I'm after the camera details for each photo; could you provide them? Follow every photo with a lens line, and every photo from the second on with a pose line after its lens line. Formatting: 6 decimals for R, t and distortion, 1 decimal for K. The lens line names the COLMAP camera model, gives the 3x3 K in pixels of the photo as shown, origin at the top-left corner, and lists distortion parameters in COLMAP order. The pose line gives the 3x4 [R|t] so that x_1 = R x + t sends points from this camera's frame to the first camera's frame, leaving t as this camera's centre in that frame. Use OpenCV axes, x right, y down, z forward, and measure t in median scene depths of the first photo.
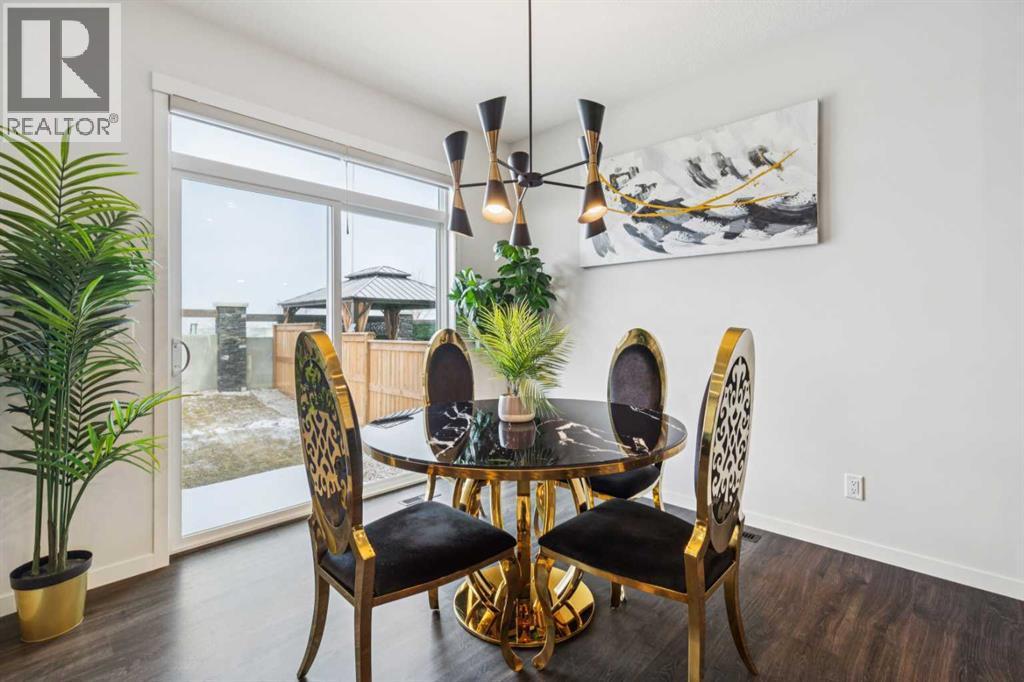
lens RADIAL K [[463.9, 0, 513.2], [0, 463.9, 327.8], [0, 0, 1]] dist [-0.003032, -0.000366]
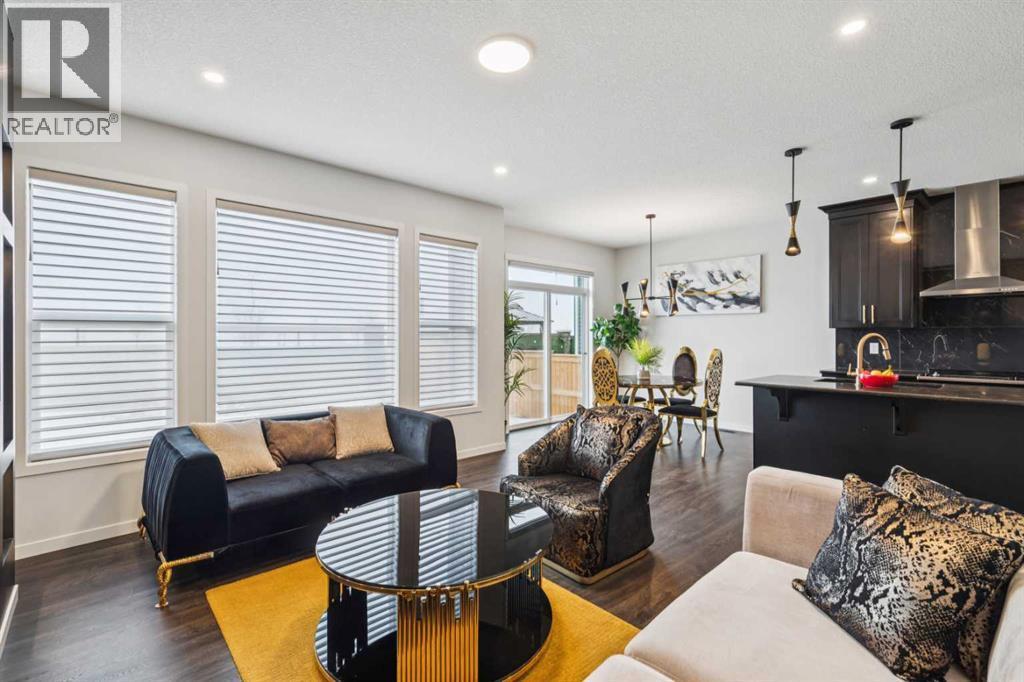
lens RADIAL K [[463.9, 0, 507.9], [0, 463.9, 340.1], [0, 0, 1]] dist [-0.003032, -0.000366]
pose [[0.997301, 0.001264, -0.073416, -0.442213], [-0.000645, 0.999964, 0.008460, -0.048257], [0.073424, -0.008390, 0.997266, -1.371375]]
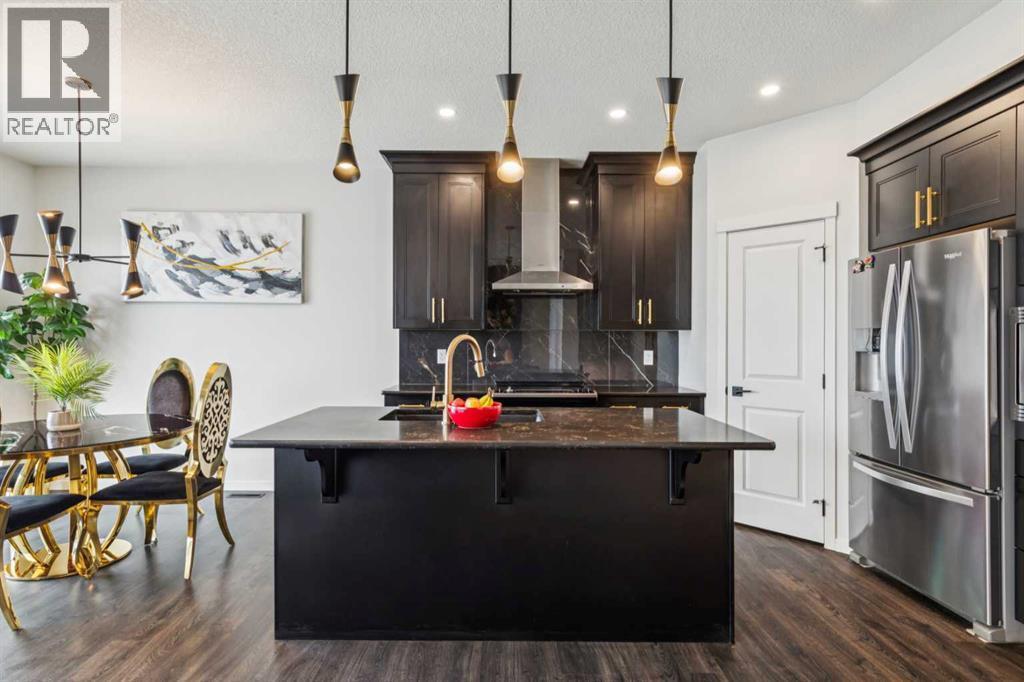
lens RADIAL K [[541.9, 0, 505.3], [0, 541.9, 341.6], [0, 0, 1]] dist [0.001007, 0.001110]
pose [[0.723168, 0.004205, 0.690659, -0.111101], [-0.006015, 0.999982, 0.000210, -0.047236], [-0.690646, -0.004306, 0.723181, -0.734061]]
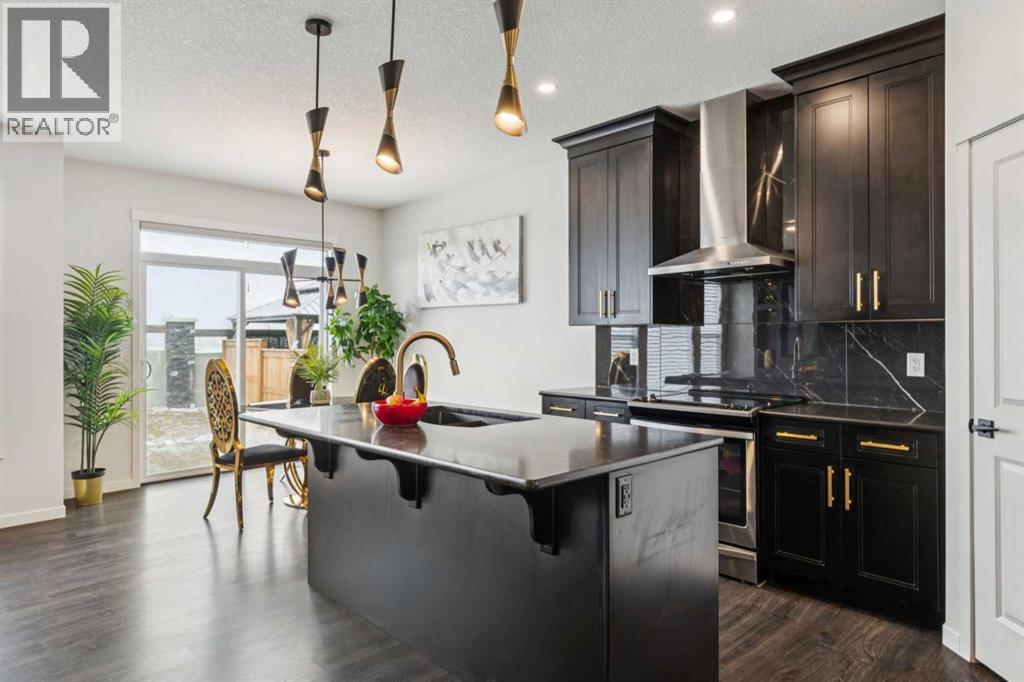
lens RADIAL K [[603.6, 0, 514.3], [0, 603.6, 336.2], [0, 0, 1]] dist [-0.015348, -0.004300]
pose [[0.999062, 0.000507, -0.043299, 0.634596], [-0.000639, 0.999995, -0.003034, -0.049580], [0.043297, 0.003059, 0.999058, -0.994815]]
